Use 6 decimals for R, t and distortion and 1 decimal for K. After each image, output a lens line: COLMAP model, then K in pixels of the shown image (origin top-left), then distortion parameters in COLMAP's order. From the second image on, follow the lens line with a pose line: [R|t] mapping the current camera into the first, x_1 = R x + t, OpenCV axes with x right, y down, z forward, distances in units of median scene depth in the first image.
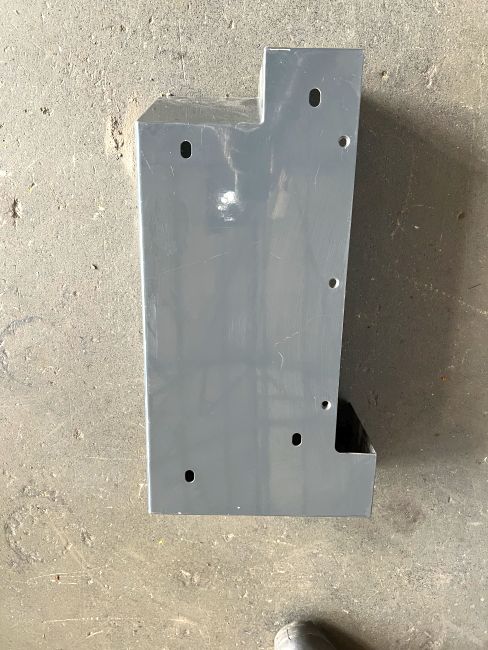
lens RADIAL K [[488.2, 0, 242.5], [0, 488.2, 324.7], [0, 0, 1]] dist [0.023436, -0.038753]
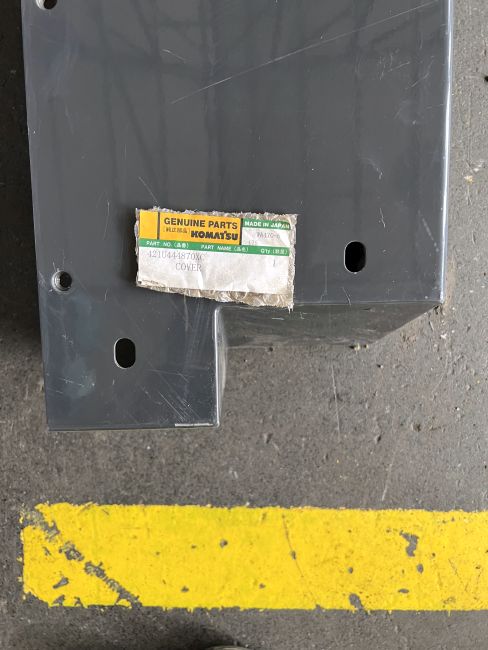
lens RADIAL K [[488.2, 0, 248.4], [0, 488.2, 324.8], [0, 0, 1]] dist [0.023436, -0.038753]
pose [[-0.999143, 0.037956, -0.016516, 0.009549], [-0.028886, -0.925119, -0.378576, -0.152138], [-0.029649, -0.377775, 0.925423, 0.329532]]
